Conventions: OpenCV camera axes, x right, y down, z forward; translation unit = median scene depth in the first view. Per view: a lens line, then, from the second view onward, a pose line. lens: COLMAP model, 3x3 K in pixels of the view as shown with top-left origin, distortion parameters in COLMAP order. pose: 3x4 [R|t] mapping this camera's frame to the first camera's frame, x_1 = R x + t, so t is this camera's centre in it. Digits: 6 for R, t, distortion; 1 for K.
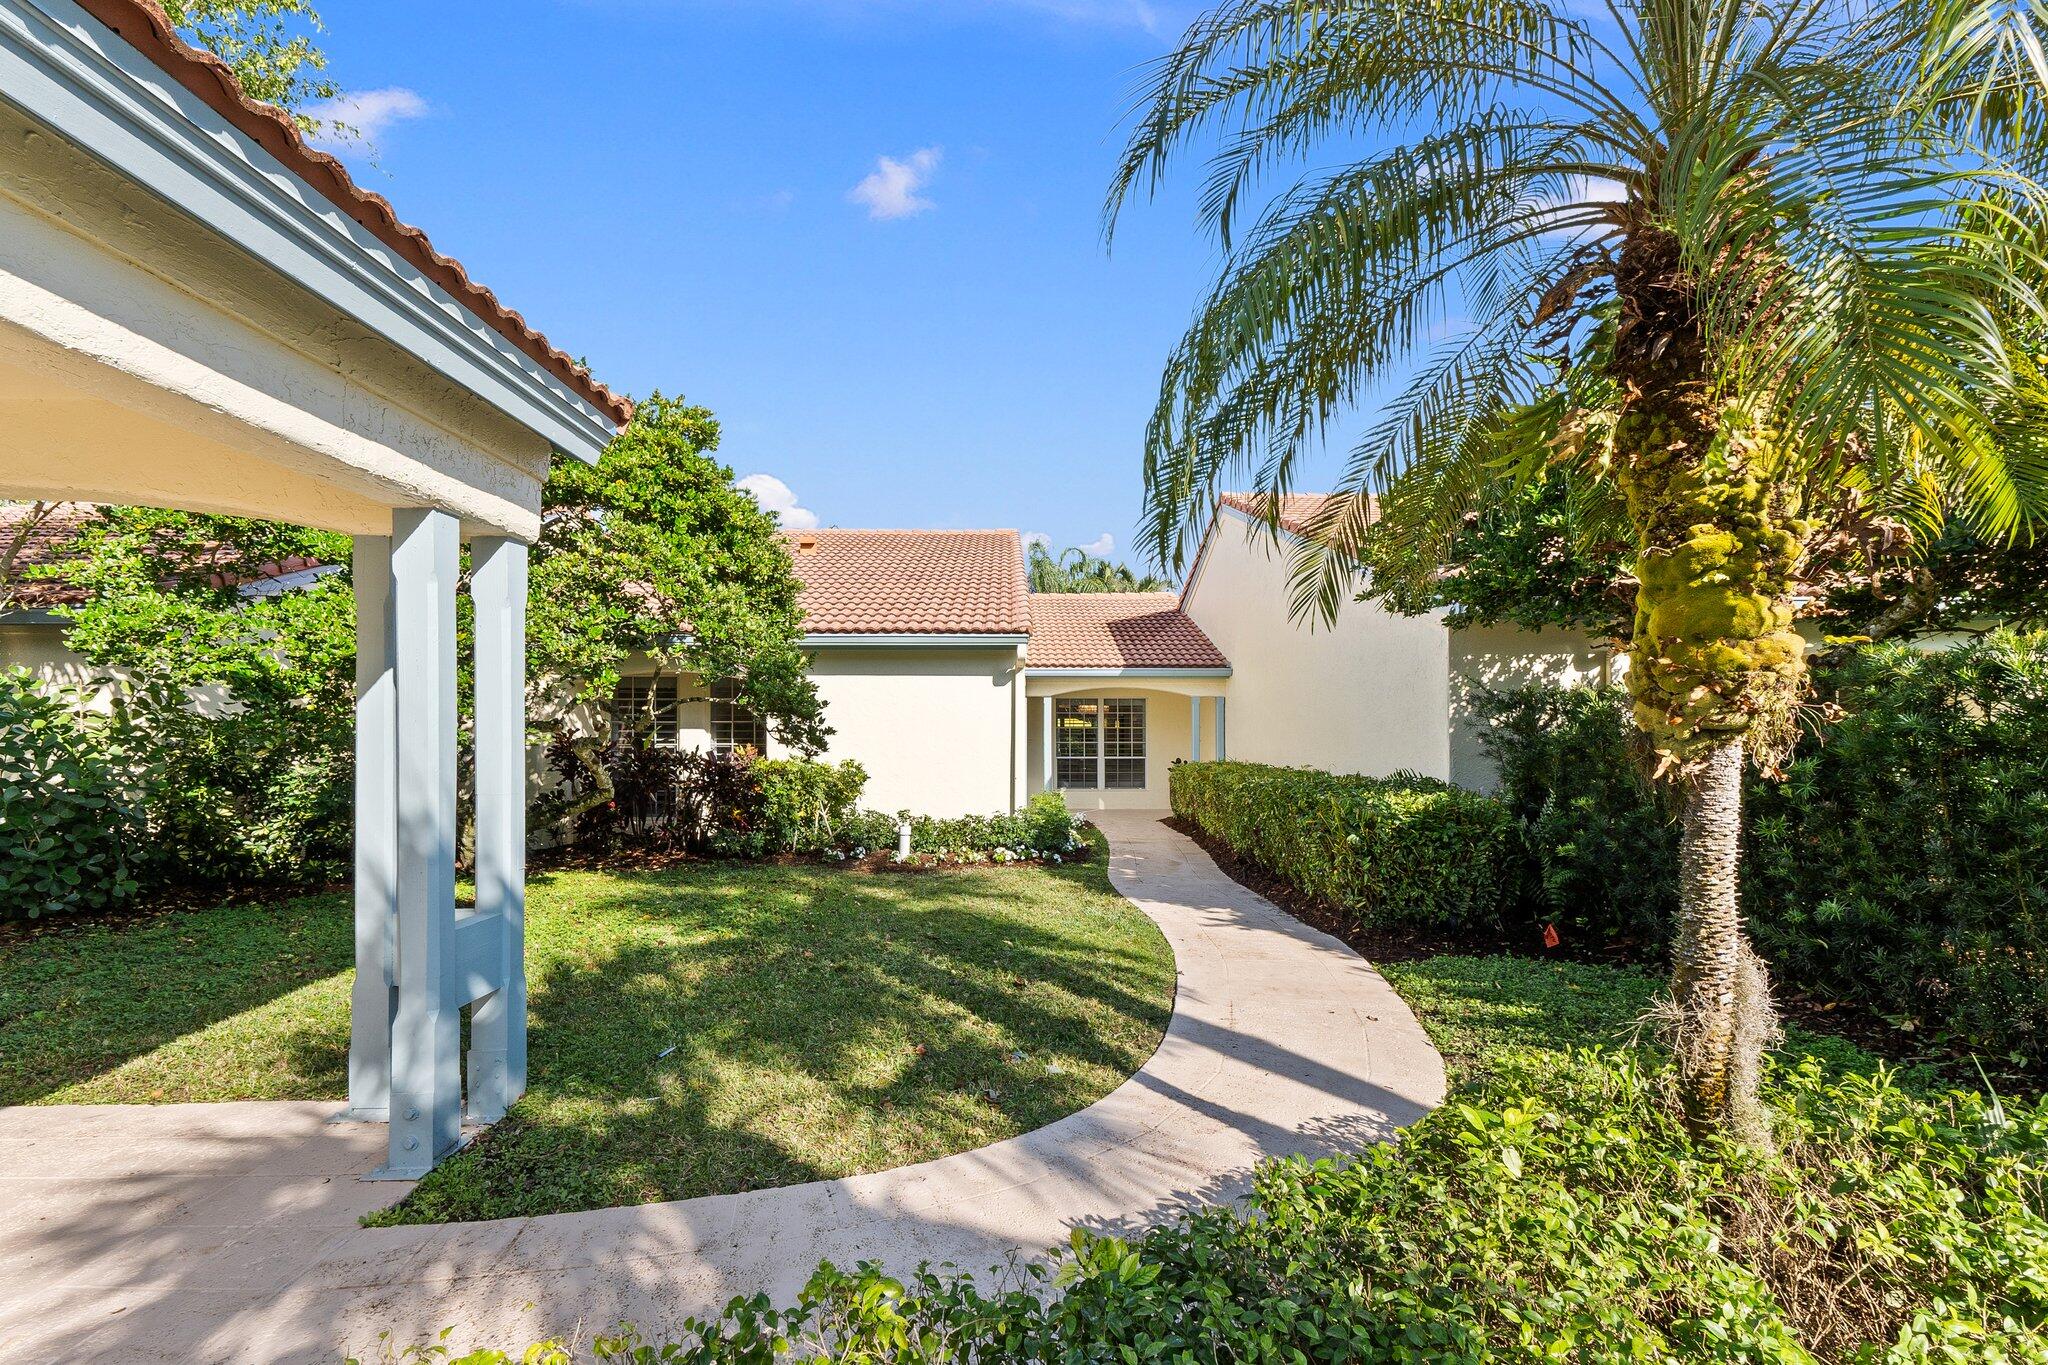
lens RADIAL K [[849.8, 0, 1020.4], [0, 849.8, 699.8], [0, 0, 1]] dist [0.016075, -0.001116]
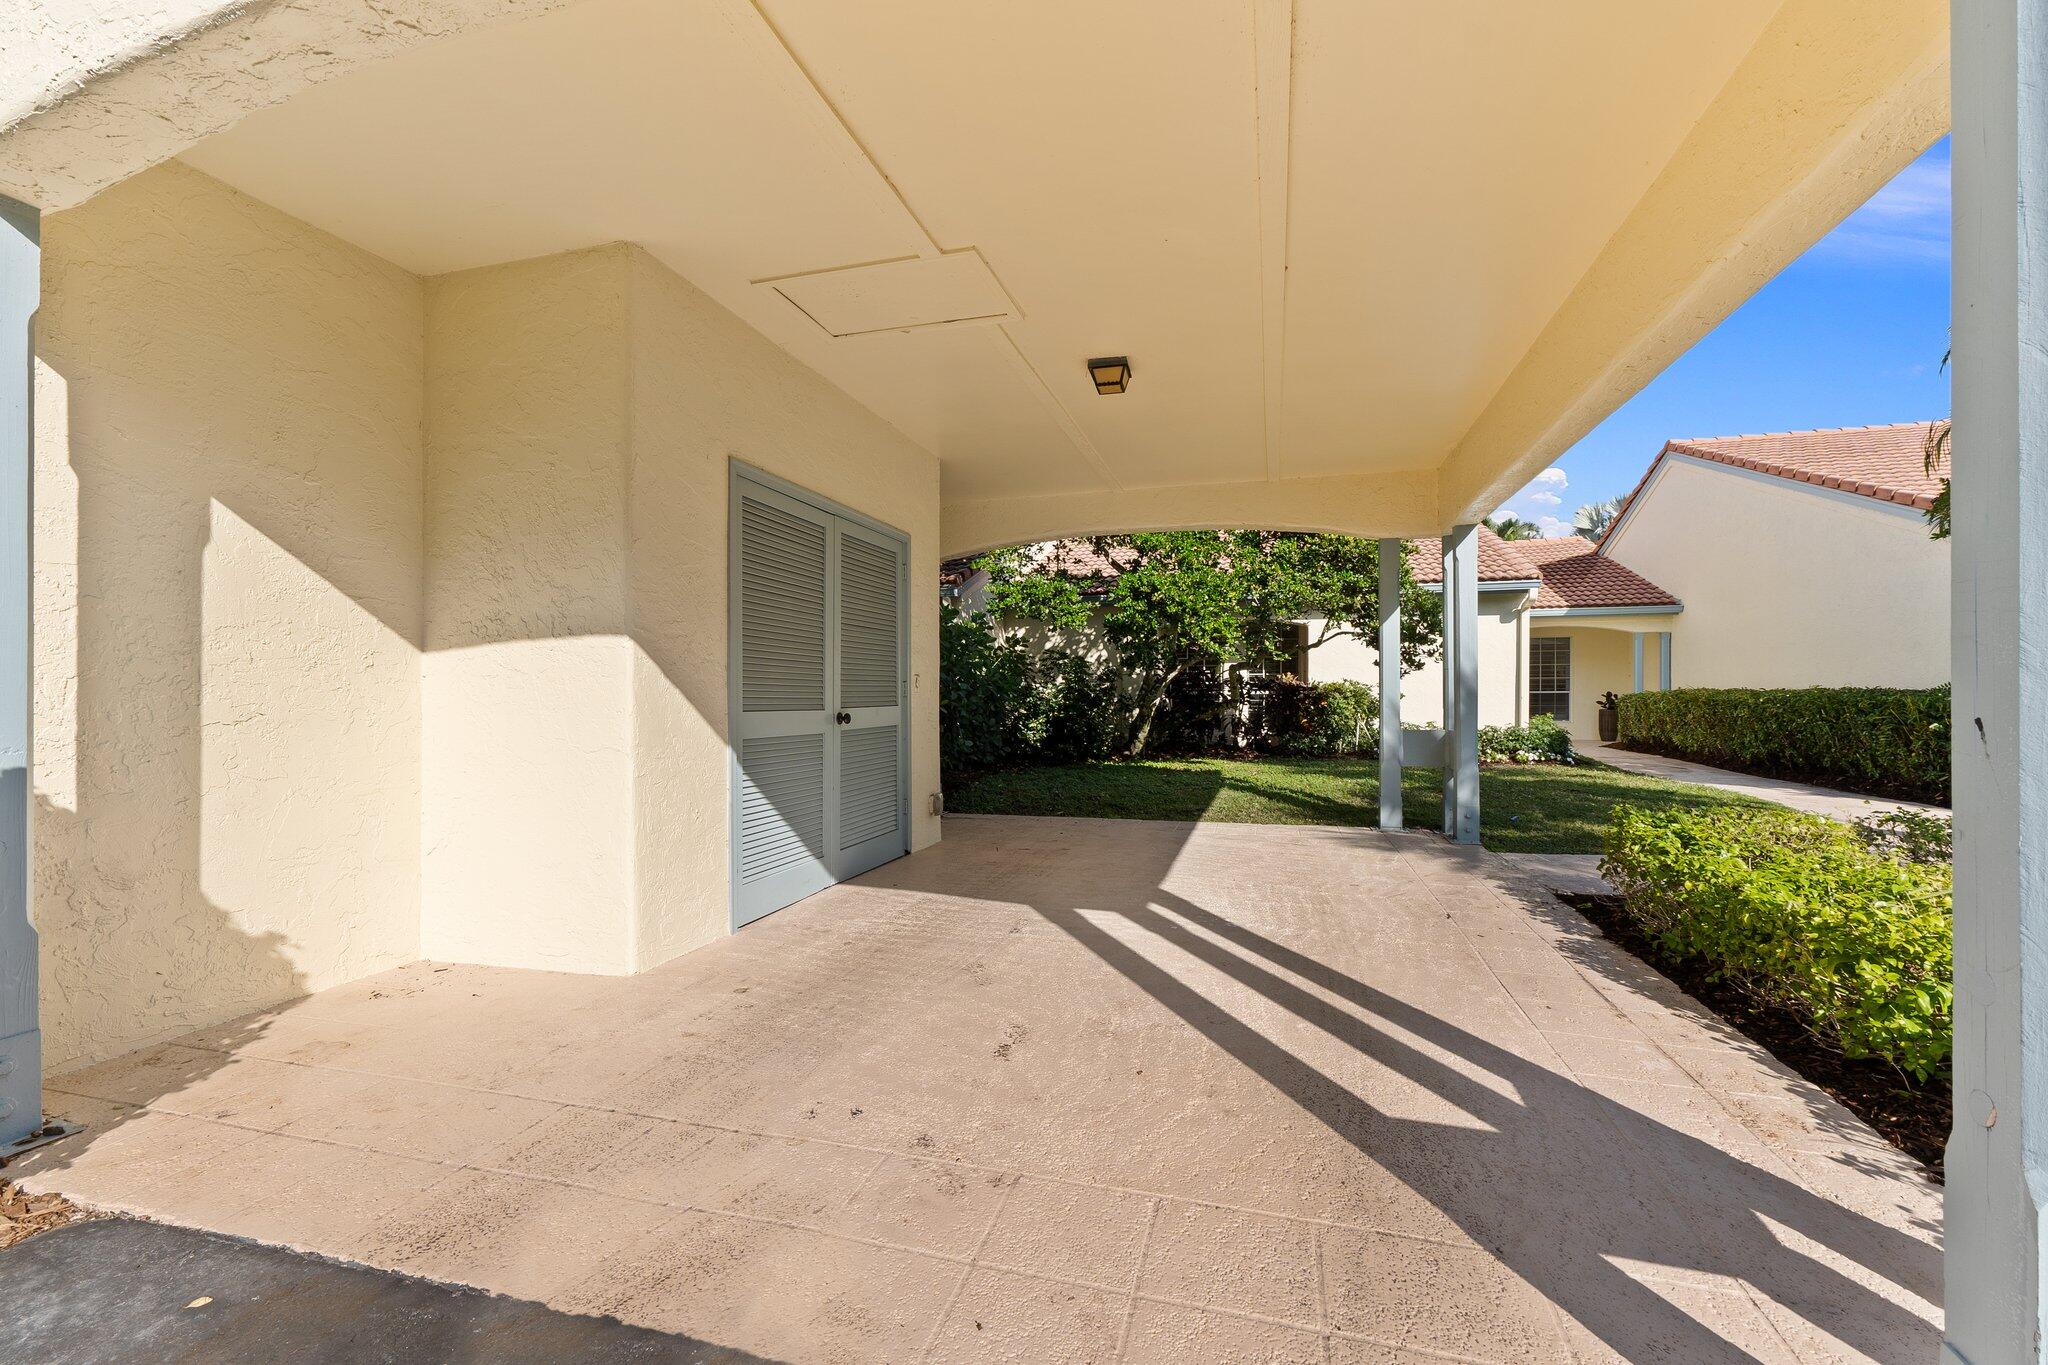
lens RADIAL K [[849.8, 0, 1027.4], [0, 849.8, 692.9], [0, 0, 1]] dist [0.016075, -0.001116]
pose [[0.962856, -0.005593, -0.269958, -0.330026], [0.016180, 0.999184, 0.037007, 0.025858], [0.269531, -0.040001, 0.962161, -0.349014]]
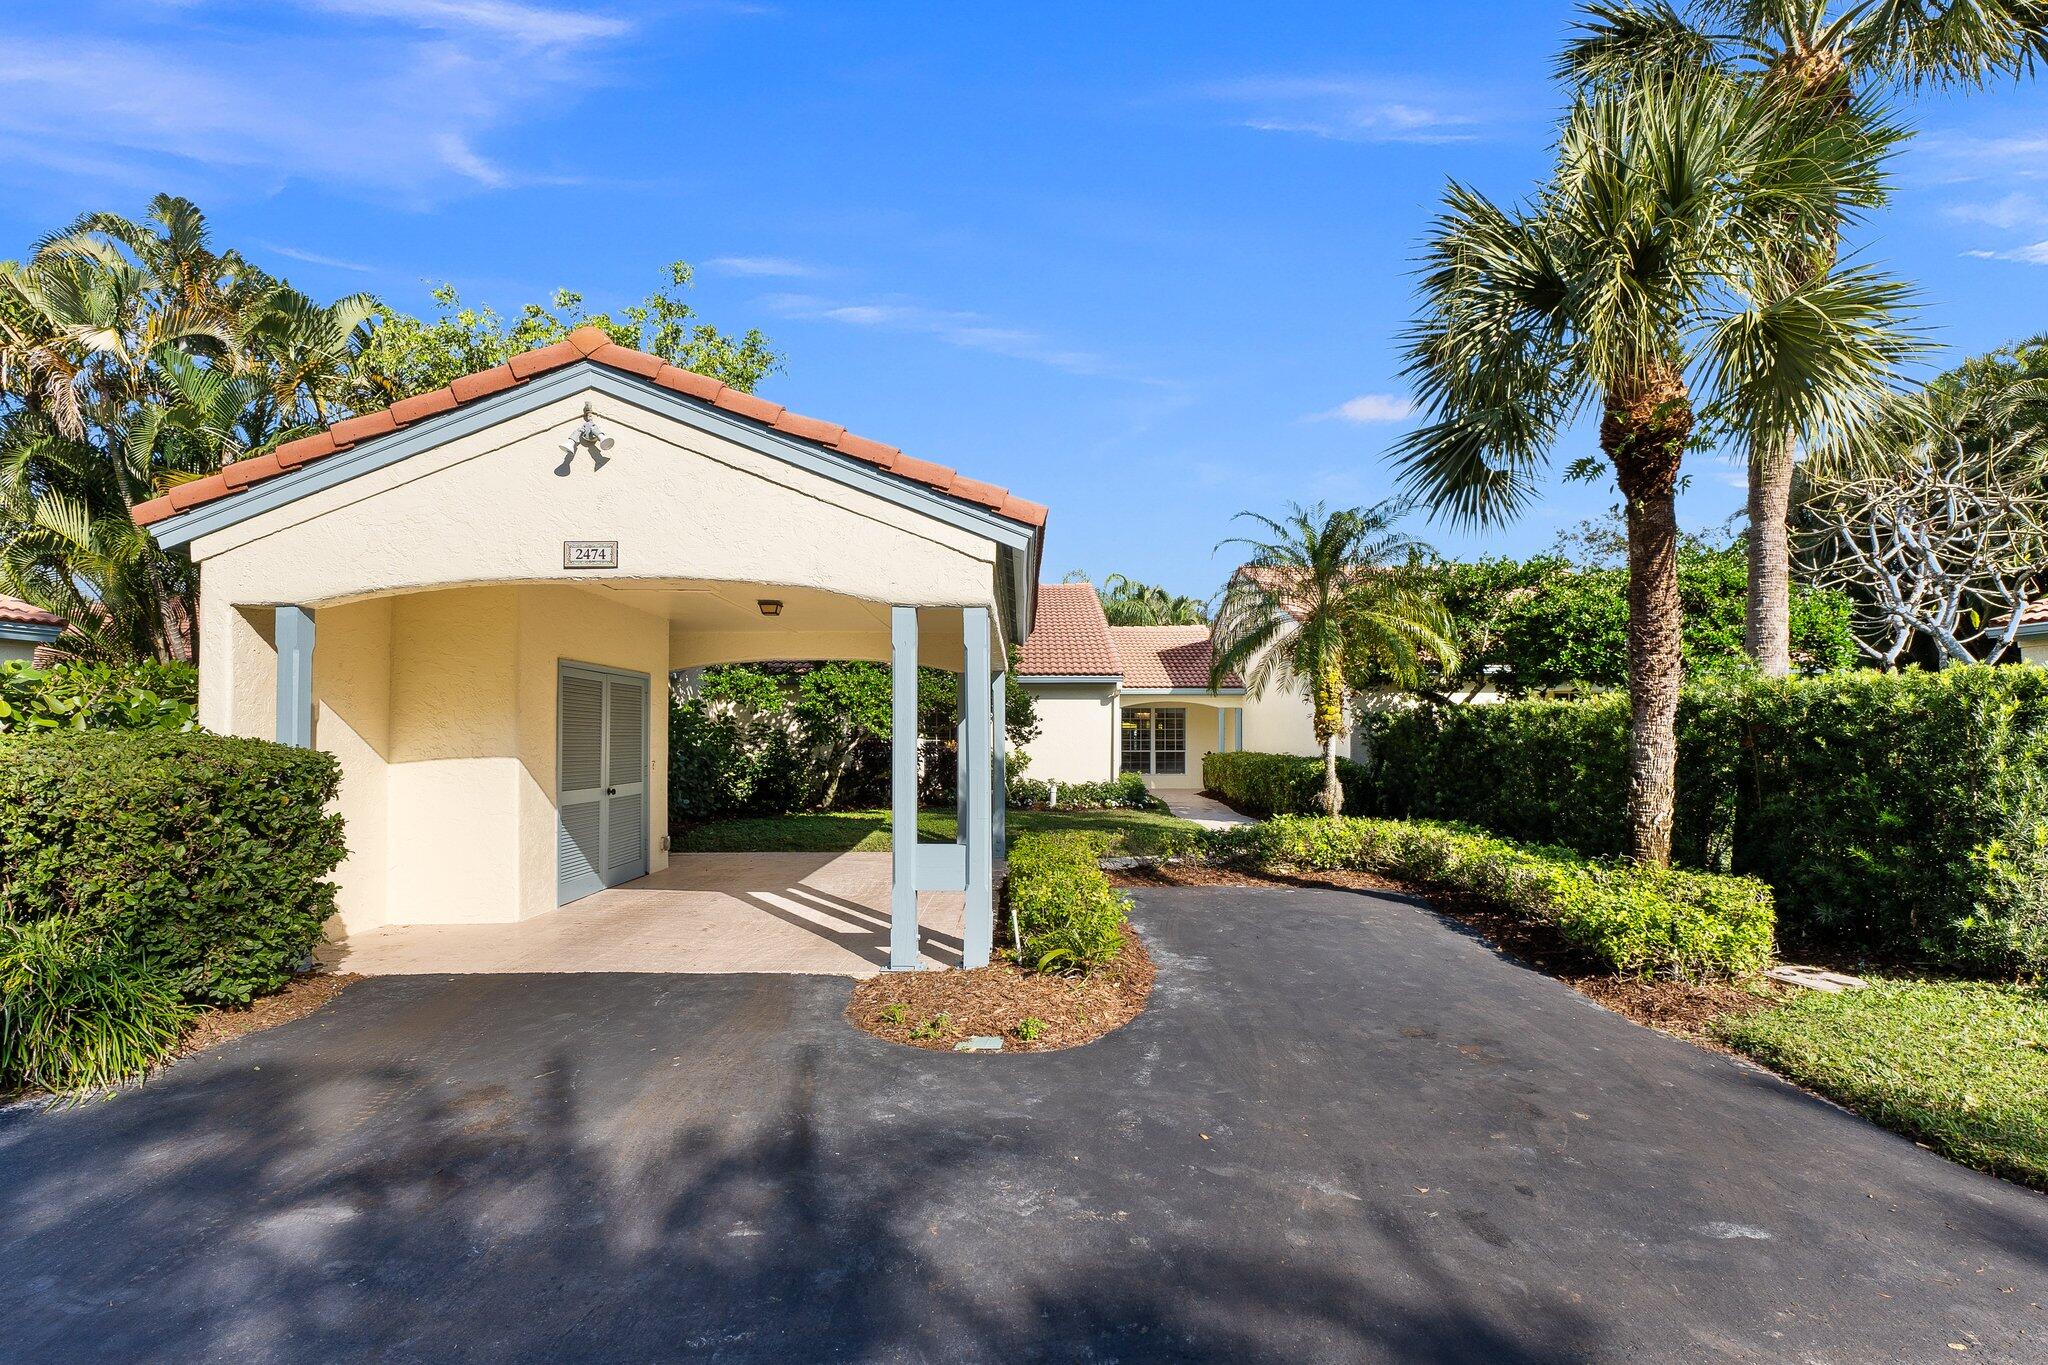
lens RADIAL K [[965.2, 0, 1028.3], [0, 965.2, 729.6], [0, 0, 1]] dist [-0.002008, 0.000015]
pose [[0.999988, -0.000895, 0.004781, -0.168771], [0.000723, 0.999356, 0.035884, -0.034297], [-0.004810, -0.035880, 0.999345, -0.826465]]
